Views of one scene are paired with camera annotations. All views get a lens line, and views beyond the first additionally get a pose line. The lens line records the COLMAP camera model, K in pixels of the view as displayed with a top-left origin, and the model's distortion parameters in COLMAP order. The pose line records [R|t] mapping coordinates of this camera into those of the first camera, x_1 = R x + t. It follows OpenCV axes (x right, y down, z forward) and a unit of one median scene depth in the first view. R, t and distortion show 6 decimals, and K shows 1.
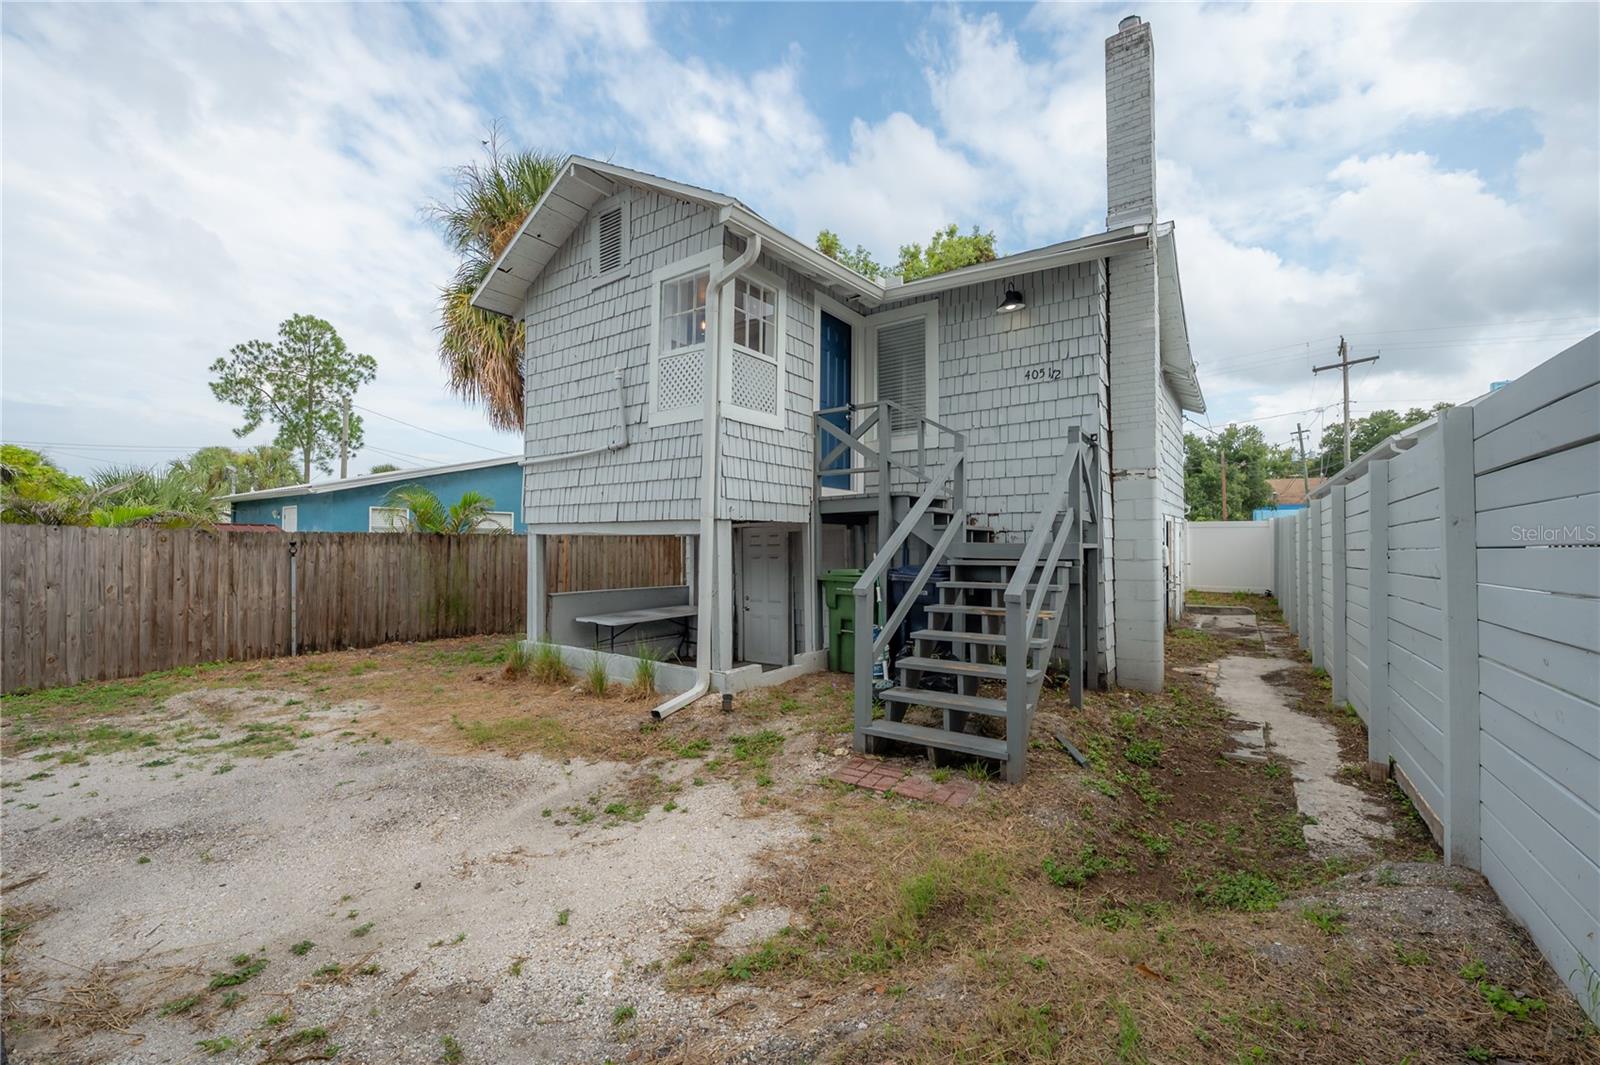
lens RADIAL K [[649.3, 0, 798.7], [0, 649.3, 506.8], [0, 0, 1]] dist [-0.001231, -0.000055]
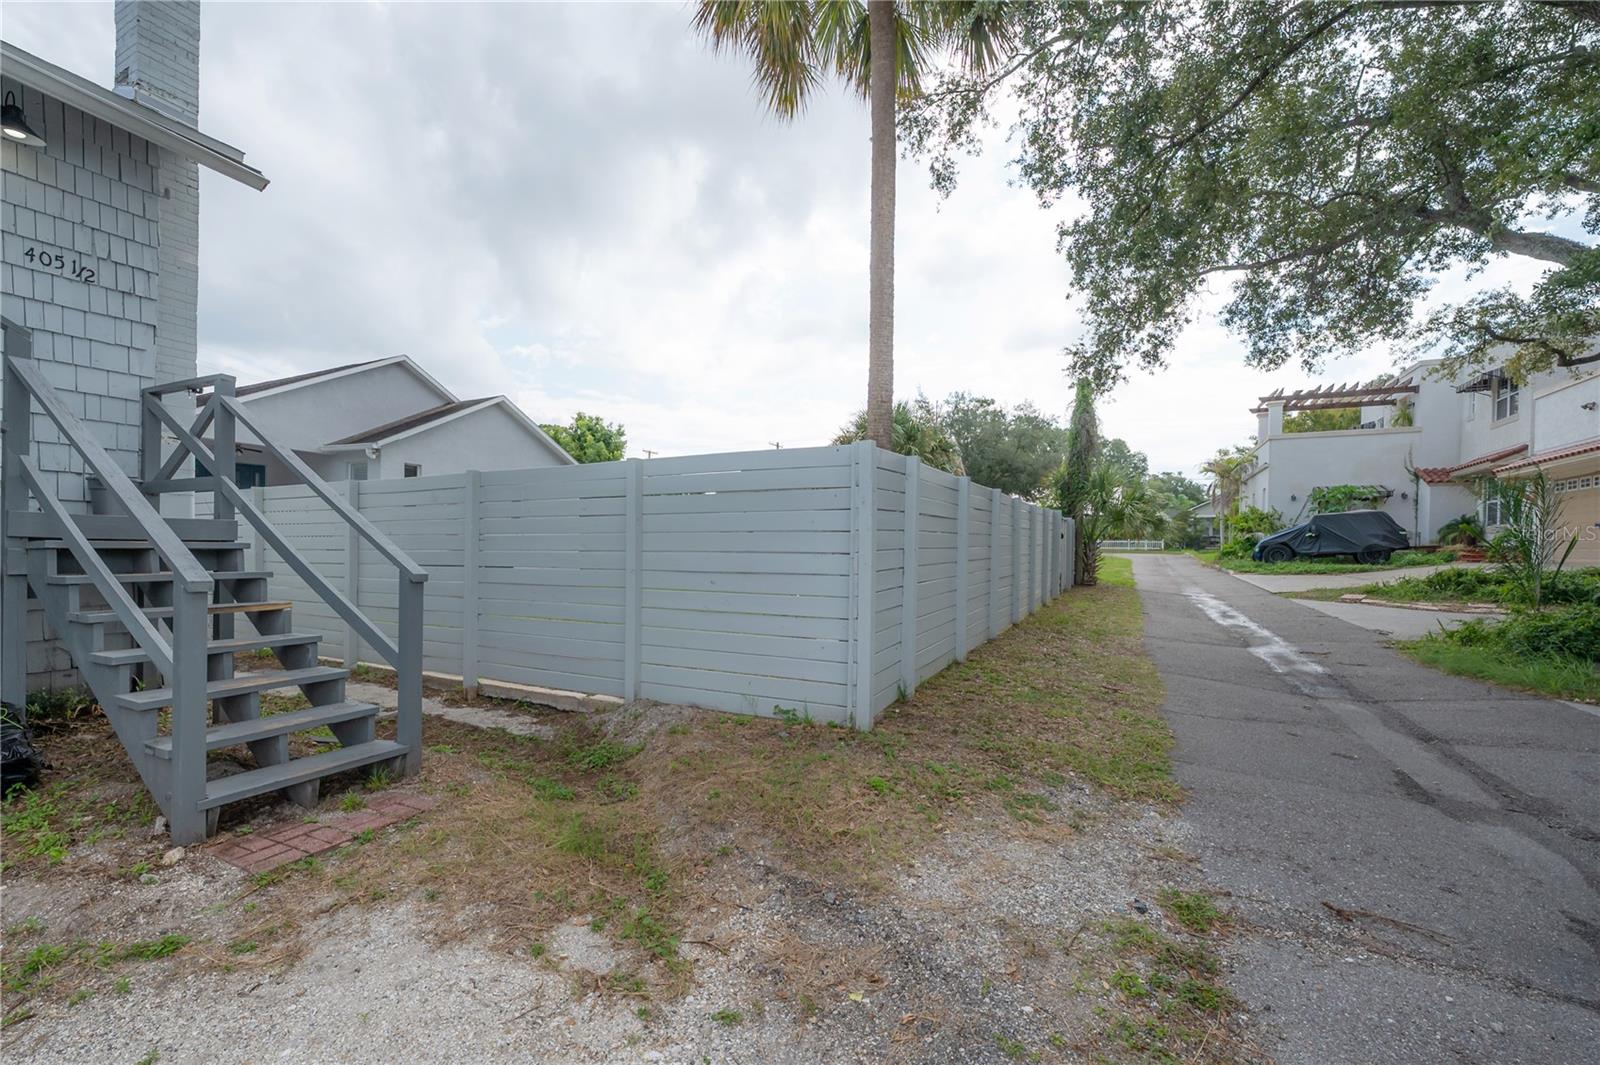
lens RADIAL K [[627.4, 0, 800.0], [0, 627.4, 532.5], [0, 0, 1]] dist [-0.001921, -0.000216]
pose [[-0.127543, 0.022566, 0.991576, -0.681108], [-0.070657, 0.996994, -0.031777, 0.069877], [-0.989313, -0.074115, -0.125565, 0.614503]]
